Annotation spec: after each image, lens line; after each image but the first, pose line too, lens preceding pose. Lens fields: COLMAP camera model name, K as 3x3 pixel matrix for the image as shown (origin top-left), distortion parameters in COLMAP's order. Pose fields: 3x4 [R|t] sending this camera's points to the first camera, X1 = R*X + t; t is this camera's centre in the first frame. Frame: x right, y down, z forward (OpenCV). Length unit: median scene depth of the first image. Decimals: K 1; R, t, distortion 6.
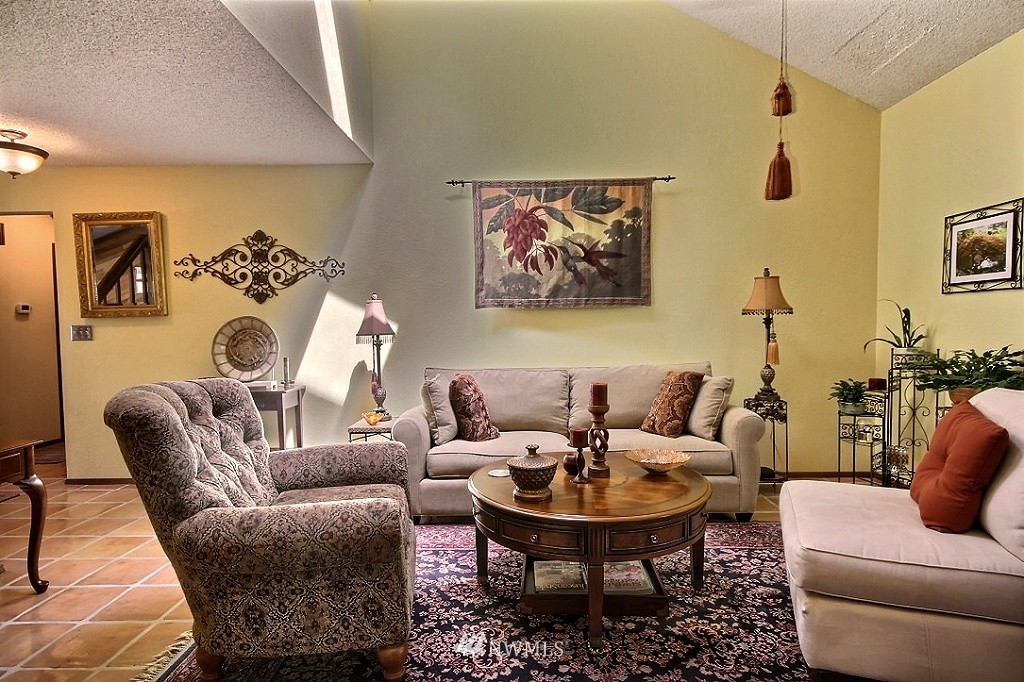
lens RADIAL K [[566.5, 0, 513.1], [0, 566.5, 345.9], [0, 0, 1]] dist [0.017429, -0.000517]
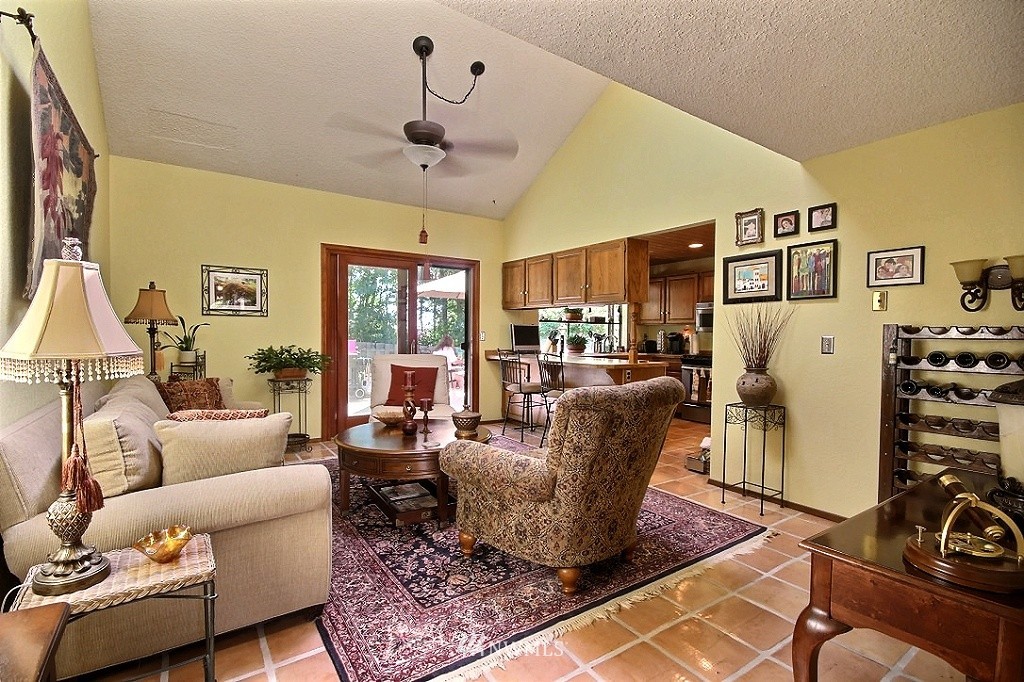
lens RADIAL K [[475.6, 0, 510.2], [0, 475.6, 348.7], [0, 0, 1]] dist [-0.000416, -0.001034]
pose [[-0.588565, -0.018623, 0.808235, -0.752328], [0.030206, 0.998530, 0.045003, -0.033230], [-0.807885, 0.050900, -0.587137, 1.086843]]
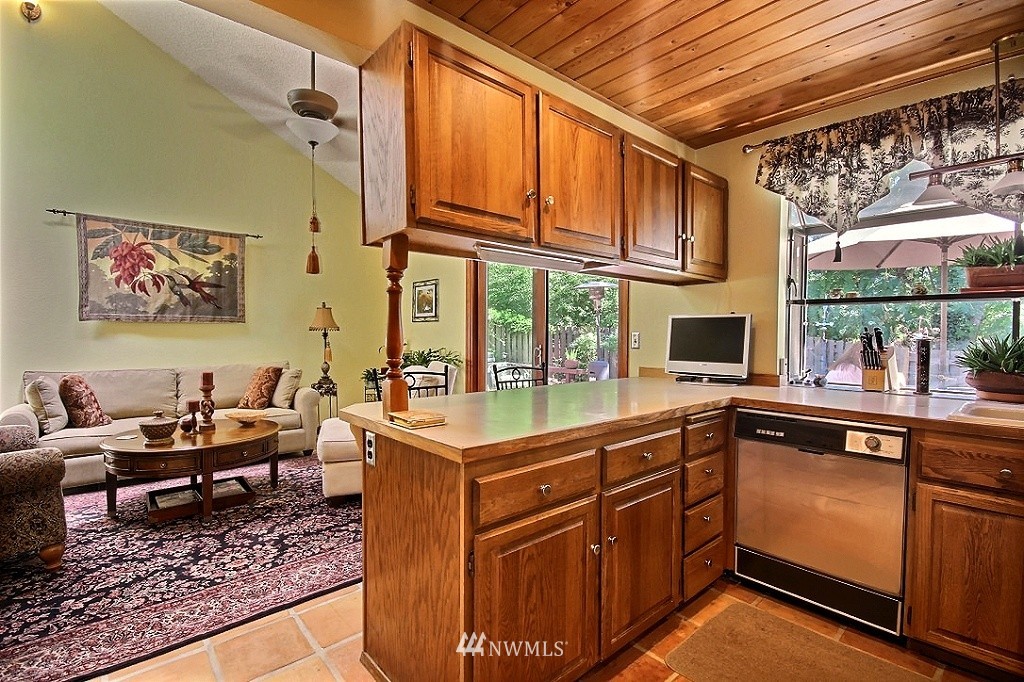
lens RADIAL K [[466.8, 0, 511.5], [0, 466.8, 347.2], [0, 0, 1]] dist [0.003105, -0.007849]
pose [[0.732104, -0.004177, 0.681180, -0.081034], [0.015362, 0.999828, -0.010380, 0.015874], [-0.681019, 0.018063, 0.732043, -0.383998]]
